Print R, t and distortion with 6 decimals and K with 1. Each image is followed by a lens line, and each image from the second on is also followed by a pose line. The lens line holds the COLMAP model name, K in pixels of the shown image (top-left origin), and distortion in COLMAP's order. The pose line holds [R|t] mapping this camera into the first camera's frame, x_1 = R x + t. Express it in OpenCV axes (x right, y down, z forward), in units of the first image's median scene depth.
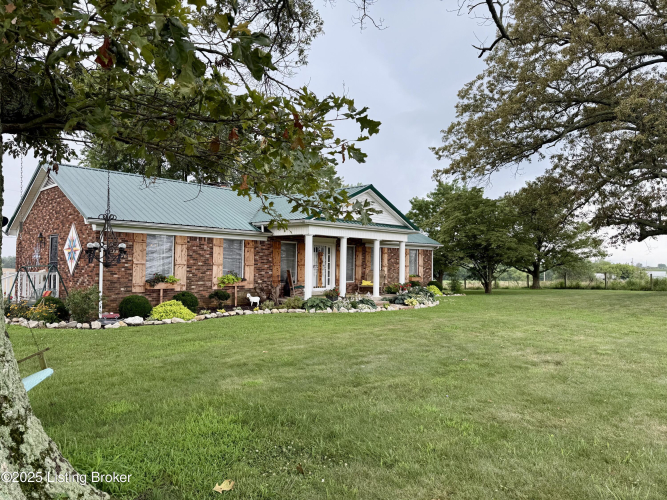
lens RADIAL K [[460.6, 0, 335.3], [0, 460.6, 250.9], [0, 0, 1]] dist [0.027115, -0.001368]
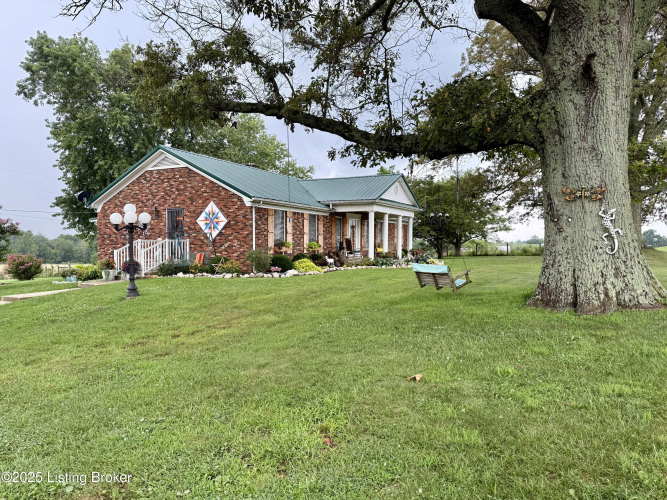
lens RADIAL K [[460.6, 0, 334.4], [0, 460.6, 250.6], [0, 0, 1]] dist [0.027115, -0.001368]
pose [[0.963114, -0.010095, 0.268906, -0.482949], [-0.003326, 0.998773, 0.049408, 0.012034], [-0.269074, -0.048480, 0.961898, -0.241667]]
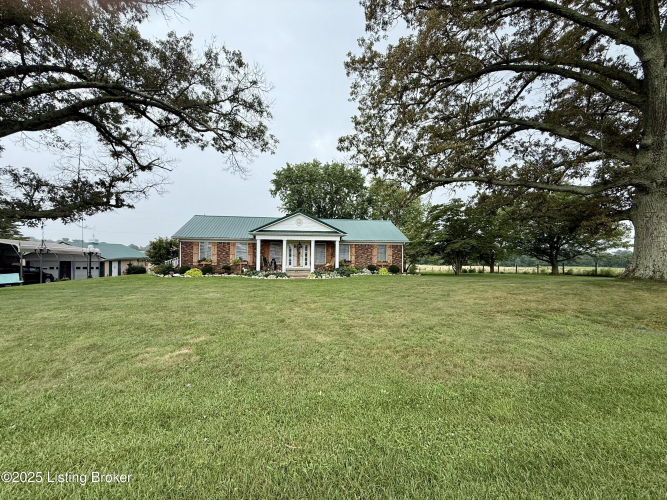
lens RADIAL K [[267.2, 0, 333.7], [0, 267.2, 252.3], [0, 0, 1]] dist [0.001188, 0.000327]
pose [[0.799155, -0.016988, -0.600885, 0.847122], [0.018840, 0.999817, -0.003209, 0.031046], [0.600830, -0.008756, 0.799329, 0.234191]]
